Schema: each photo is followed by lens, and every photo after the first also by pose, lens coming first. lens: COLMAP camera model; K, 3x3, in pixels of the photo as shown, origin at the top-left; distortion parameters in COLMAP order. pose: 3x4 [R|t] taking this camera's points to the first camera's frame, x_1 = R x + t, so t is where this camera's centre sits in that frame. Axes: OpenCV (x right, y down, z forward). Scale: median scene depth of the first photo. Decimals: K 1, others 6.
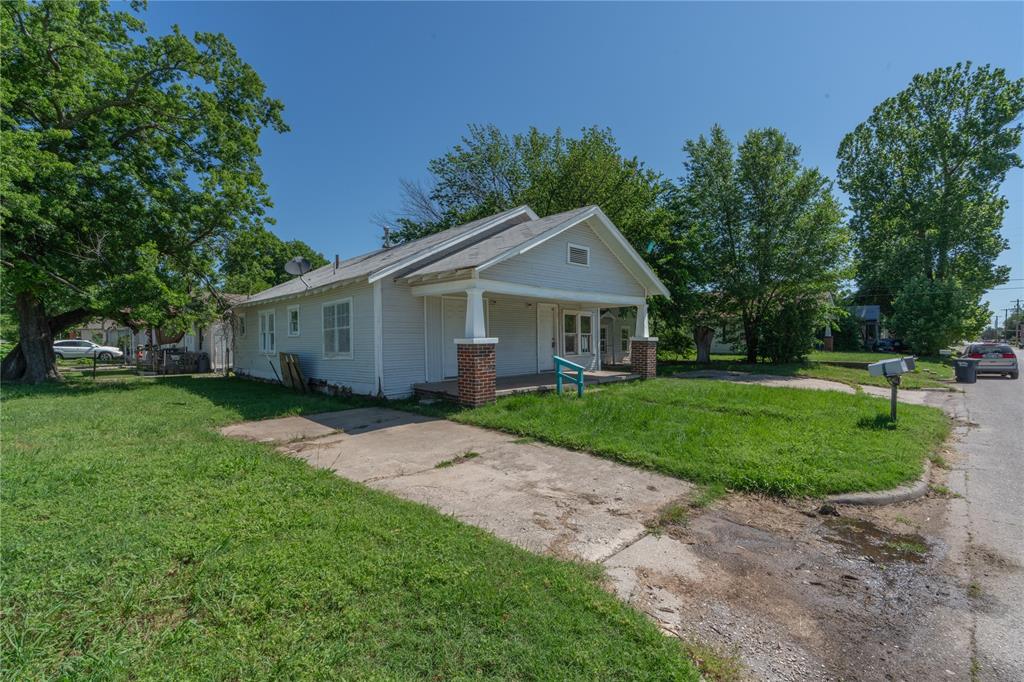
lens RADIAL K [[479.5, 0, 512.0], [0, 479.5, 341.0], [0, 0, 1]] dist [0.000057, -0.000101]
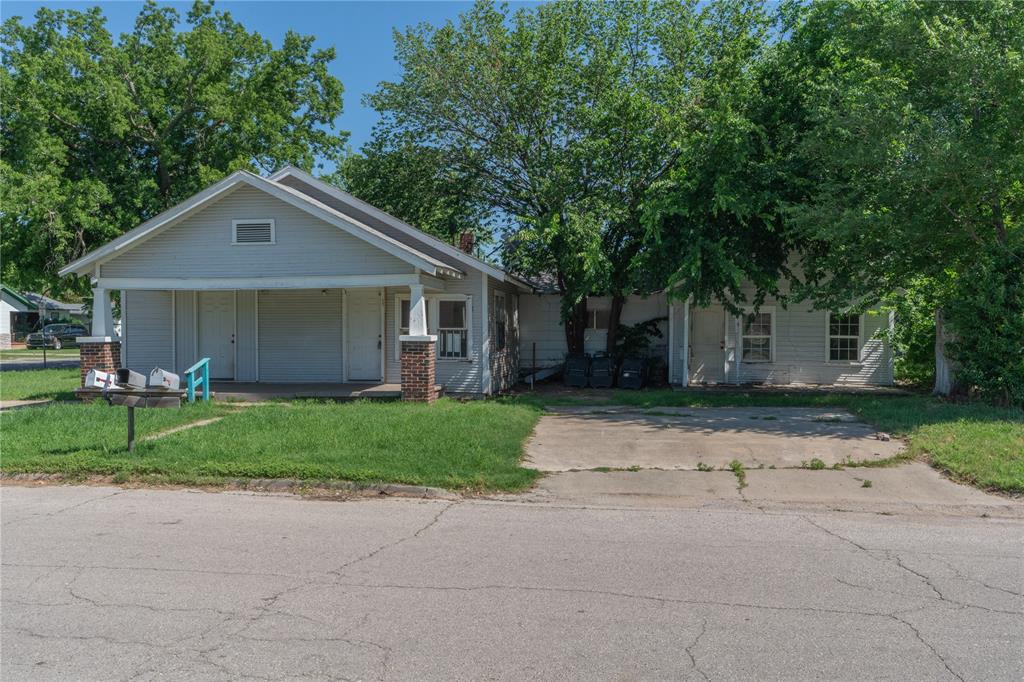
lens RADIAL K [[938.7, 0, 512.0], [0, 938.7, 341.0], [0, 0, 1]] dist [-0.004003, -0.001271]
pose [[0.608305, 0.014819, -0.793565, 1.279366], [-0.003858, 0.999869, 0.015714, -0.019308], [0.793694, -0.006497, 0.608283, 0.308294]]
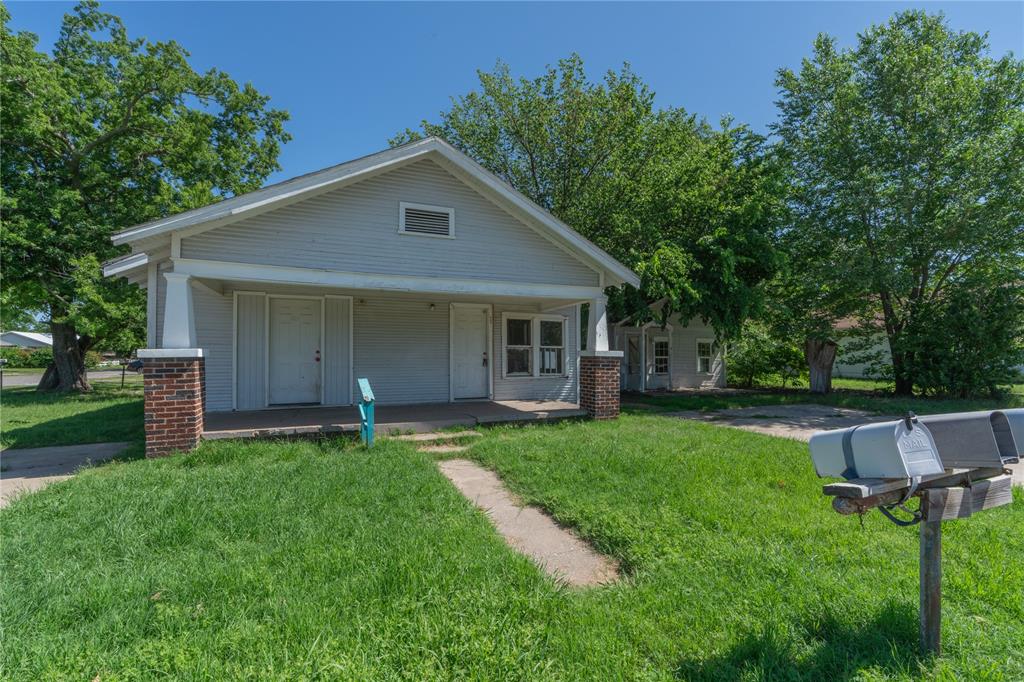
lens RADIAL K [[468.9, 0, 512.0], [0, 468.9, 341.0], [0, 0, 1]] dist [0.002120, 0.000971]
pose [[0.932356, -0.007713, -0.361459, 0.367264], [-0.006437, 0.999260, -0.037926, 0.003214], [0.361484, 0.037687, 0.931616, 0.362647]]
